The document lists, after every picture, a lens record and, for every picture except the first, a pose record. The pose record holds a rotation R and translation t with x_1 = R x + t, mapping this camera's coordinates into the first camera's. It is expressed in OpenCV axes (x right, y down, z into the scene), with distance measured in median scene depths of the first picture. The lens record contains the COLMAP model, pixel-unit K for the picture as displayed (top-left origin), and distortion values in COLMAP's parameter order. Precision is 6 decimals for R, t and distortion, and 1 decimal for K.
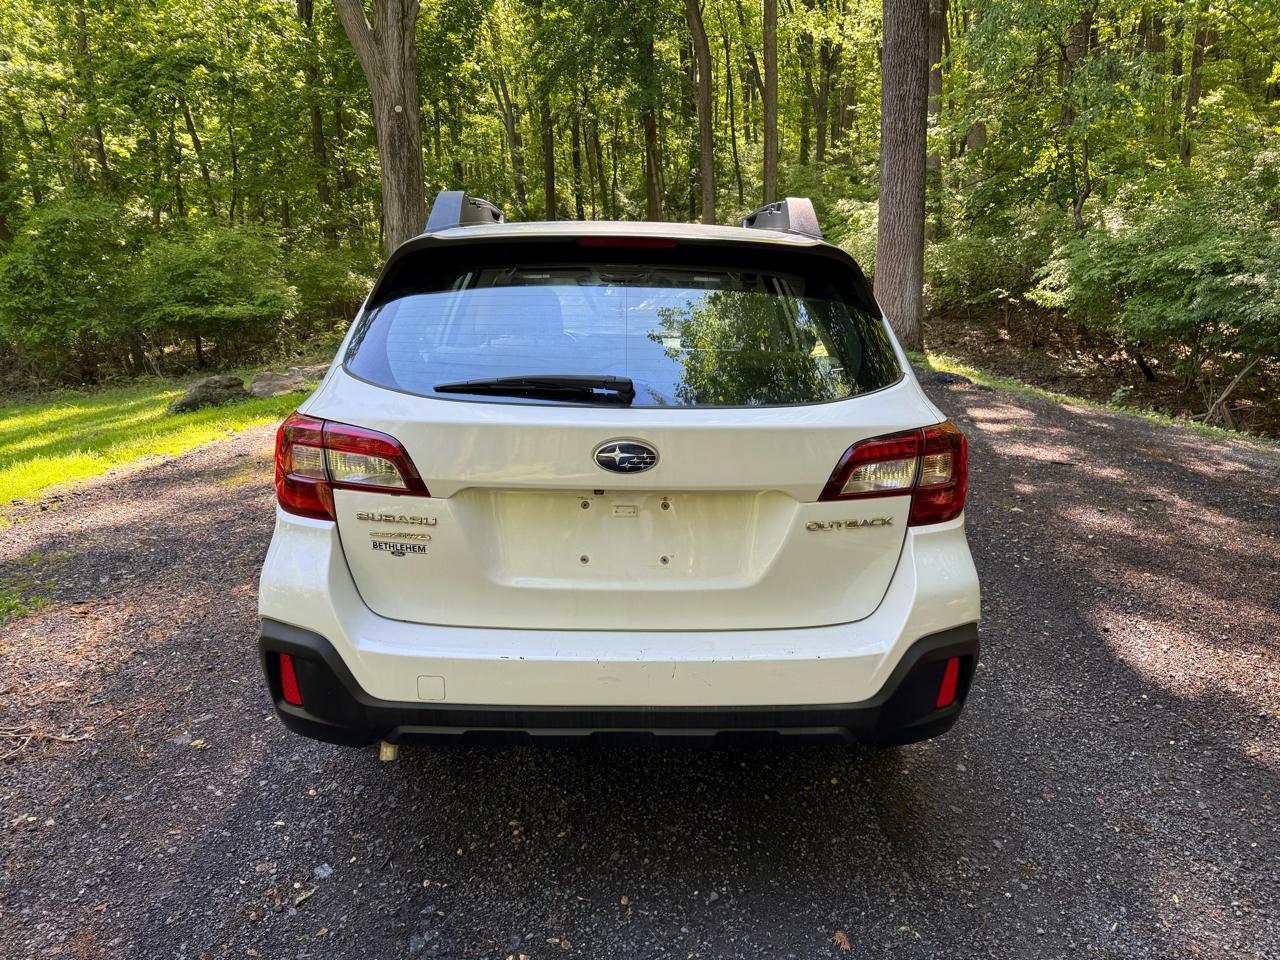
lens RADIAL K [[916.1, 0, 639.1], [0, 916.1, 490.1], [0, 0, 1]] dist [0.022214, -0.018234]
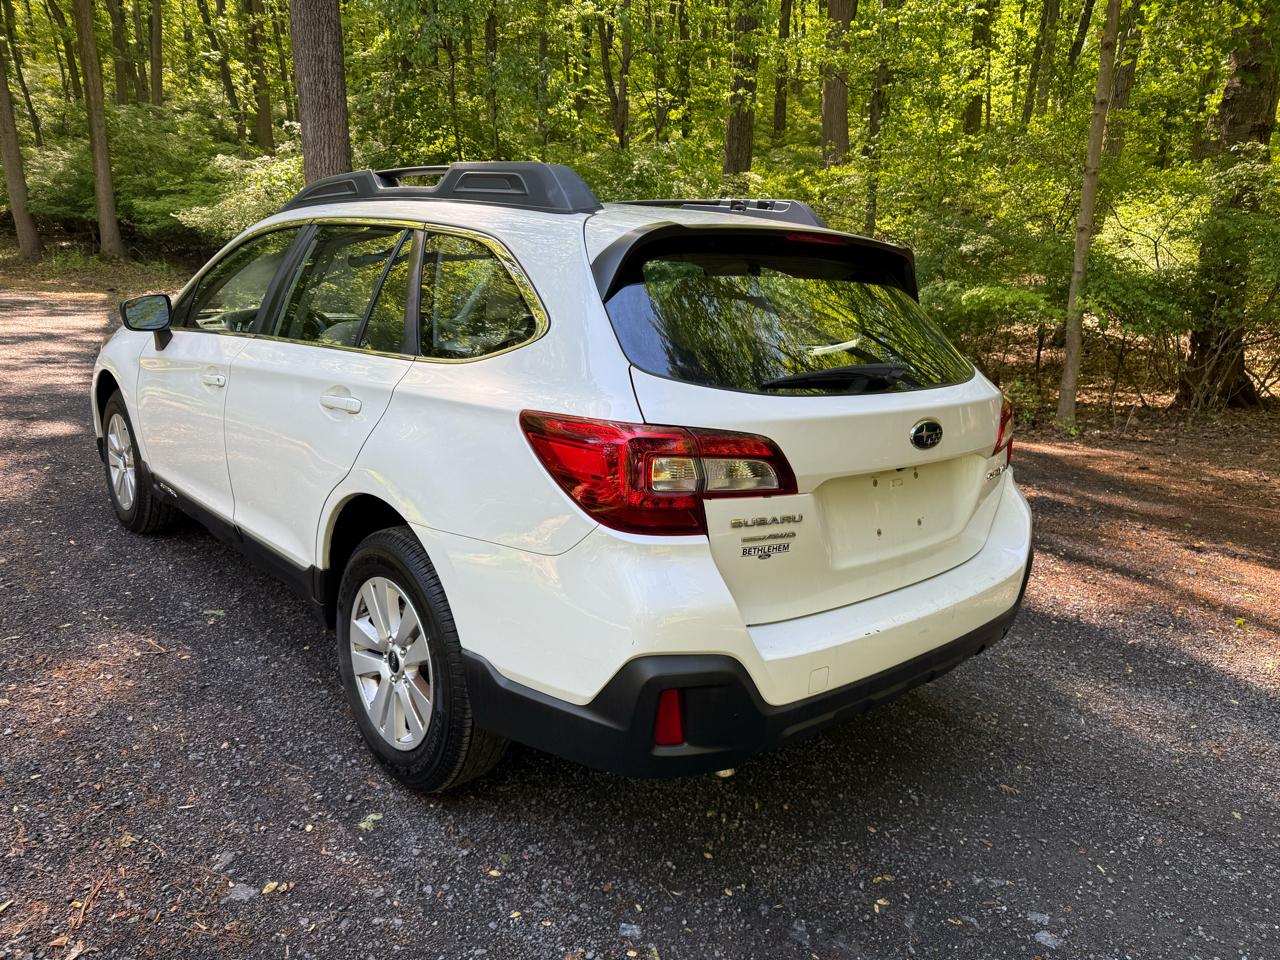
lens RADIAL K [[916.1, 0, 638.1], [0, 916.1, 482.6], [0, 0, 1]] dist [0.022214, -0.018234]
pose [[0.767180, -0.125072, 0.629120, -0.479500], [0.107439, 0.992005, 0.066198, -0.043226], [-0.632370, 0.016806, 0.774484, 0.163441]]
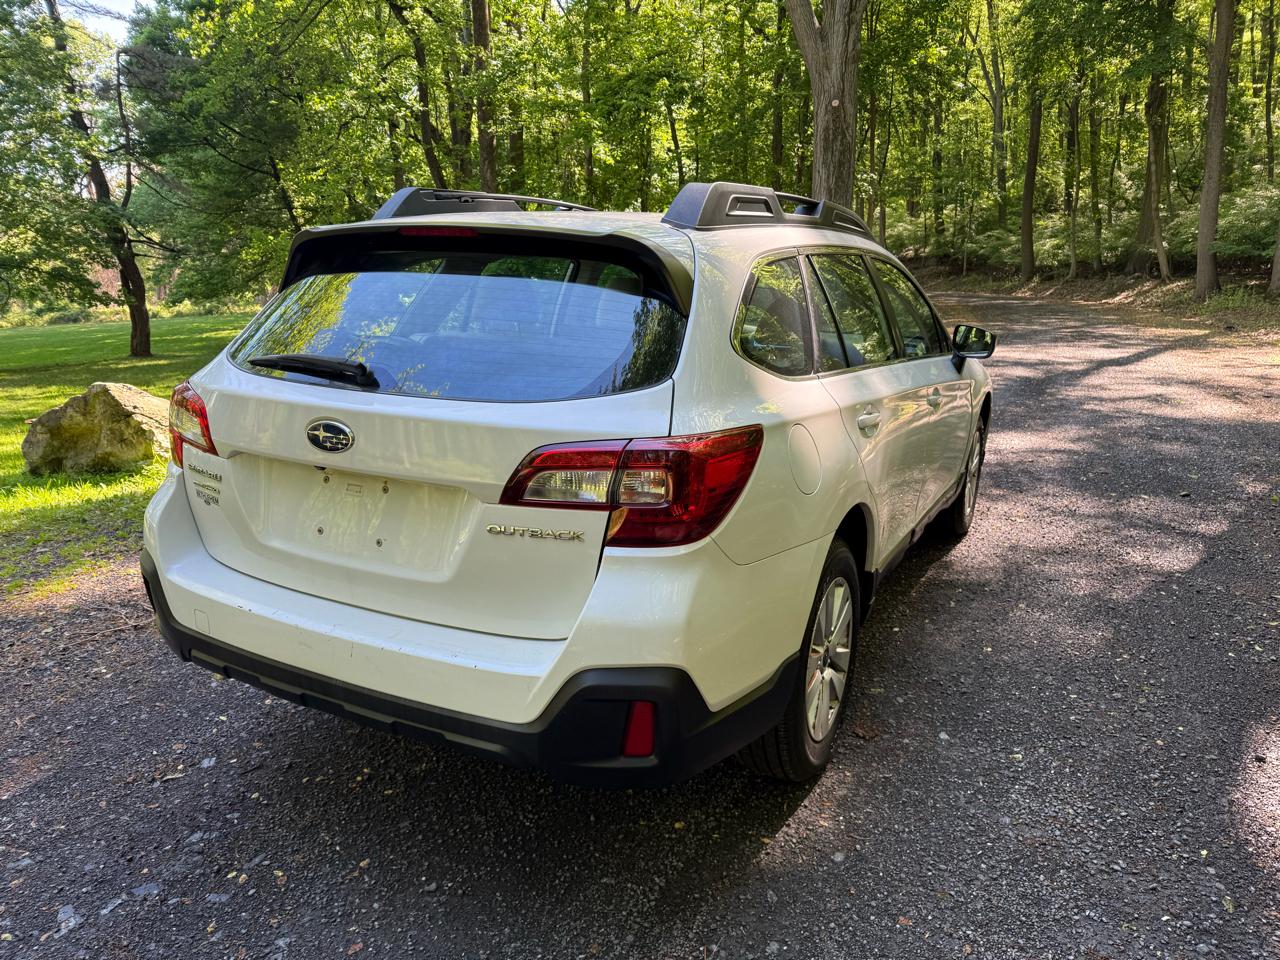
lens RADIAL K [[916.1, 0, 644.4], [0, 916.1, 479.4], [0, 0, 1]] dist [0.022214, -0.018234]
pose [[0.873041, 0.115899, -0.473674, 0.380257], [-0.117523, 0.992722, 0.026289, -0.027260], [0.473274, 0.032716, 0.880308, 0.117167]]
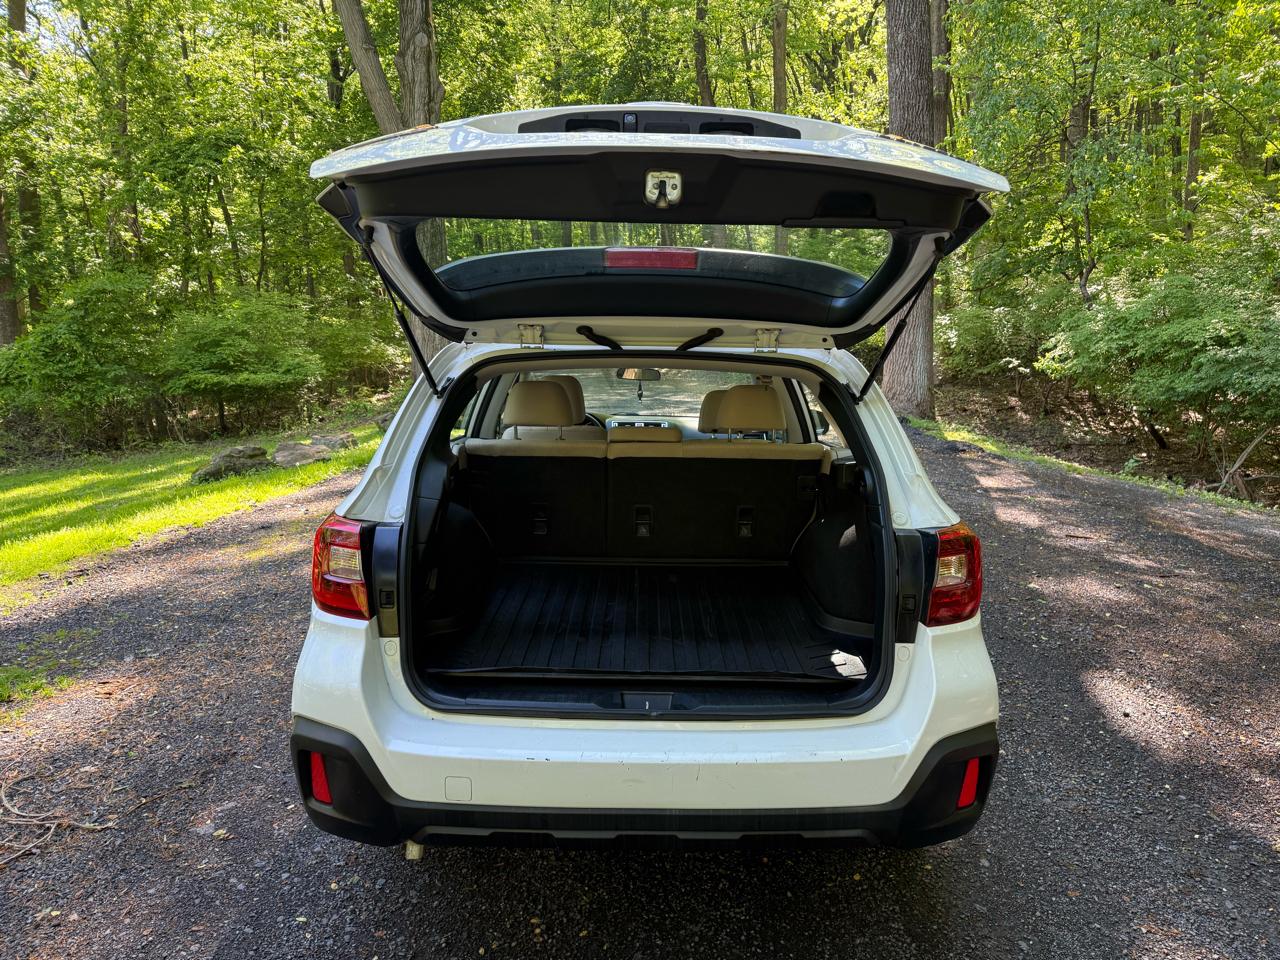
lens RADIAL K [[916.1, 0, 644.3], [0, 916.1, 472.9], [0, 0, 1]] dist [0.022214, -0.018234]
pose [[0.999953, 0.001399, -0.009600, -0.005764], [-0.002197, 0.996492, -0.083656, -0.023557], [0.009449, 0.083673, 0.996448, -0.020738]]
